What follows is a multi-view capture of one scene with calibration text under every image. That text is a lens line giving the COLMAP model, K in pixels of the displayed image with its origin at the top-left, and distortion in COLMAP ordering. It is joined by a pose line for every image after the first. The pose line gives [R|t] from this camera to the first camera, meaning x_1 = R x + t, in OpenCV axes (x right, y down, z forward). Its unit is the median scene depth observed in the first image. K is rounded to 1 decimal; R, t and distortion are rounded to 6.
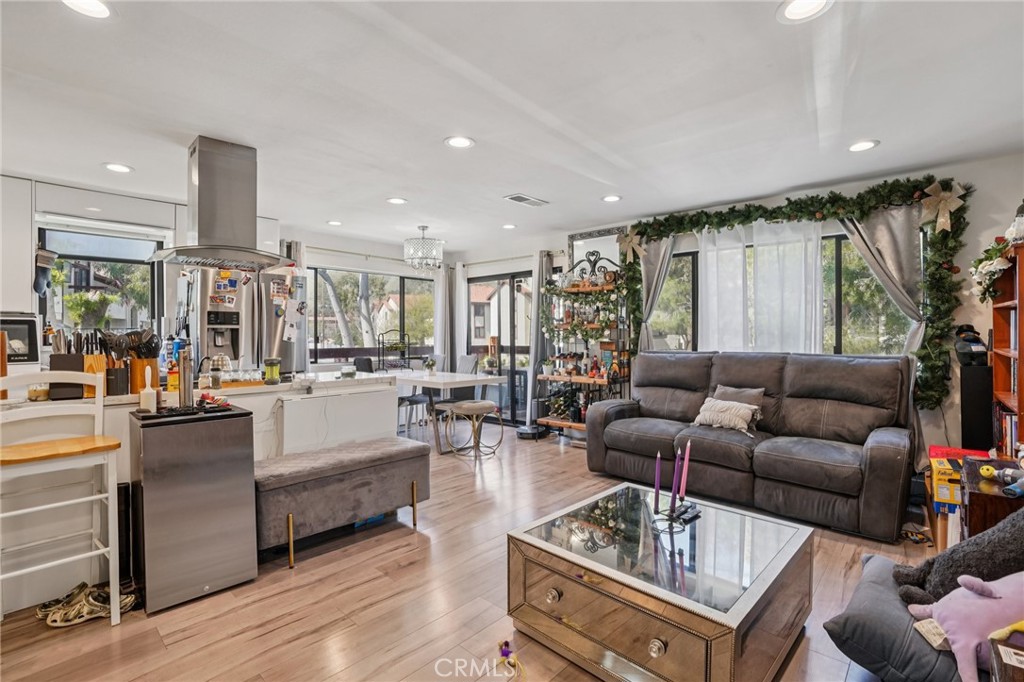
lens RADIAL K [[479.6, 0, 509.4], [0, 479.6, 331.6], [0, 0, 1]] dist [-0.066462, 0.024976]
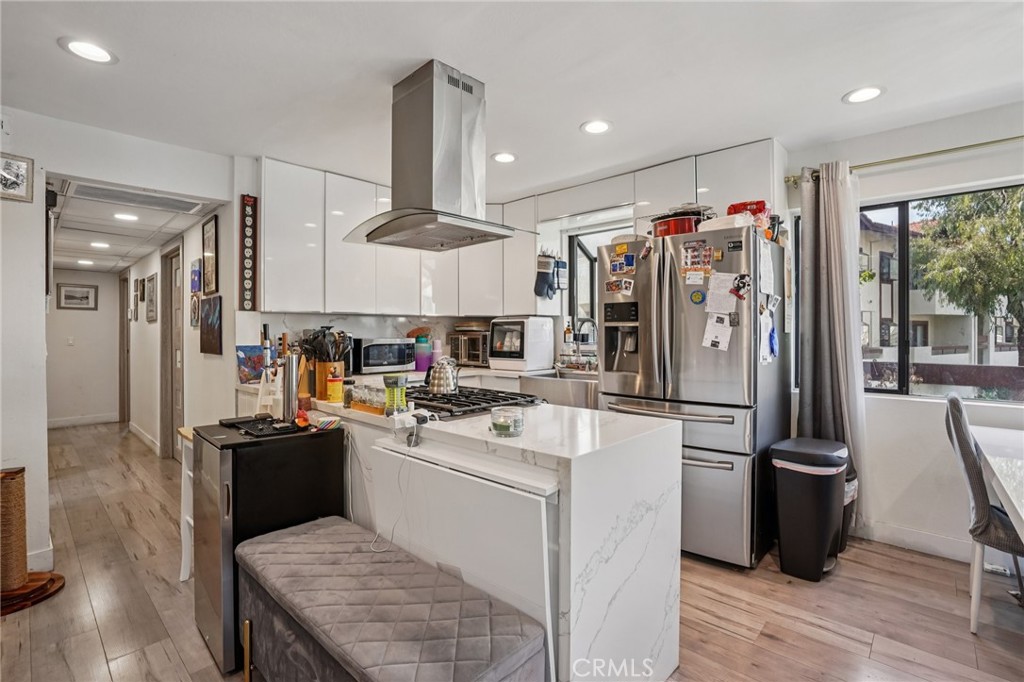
lens RADIAL K [[475.4, 0, 513.1], [0, 475.4, 333.7], [0, 0, 1]] dist [-0.067262, 0.023300]
pose [[0.007395, 0.005894, -0.999955, 0.071530], [0.002985, 0.999978, 0.005916, -0.000629], [0.999968, -0.003028, 0.007377, 0.621224]]
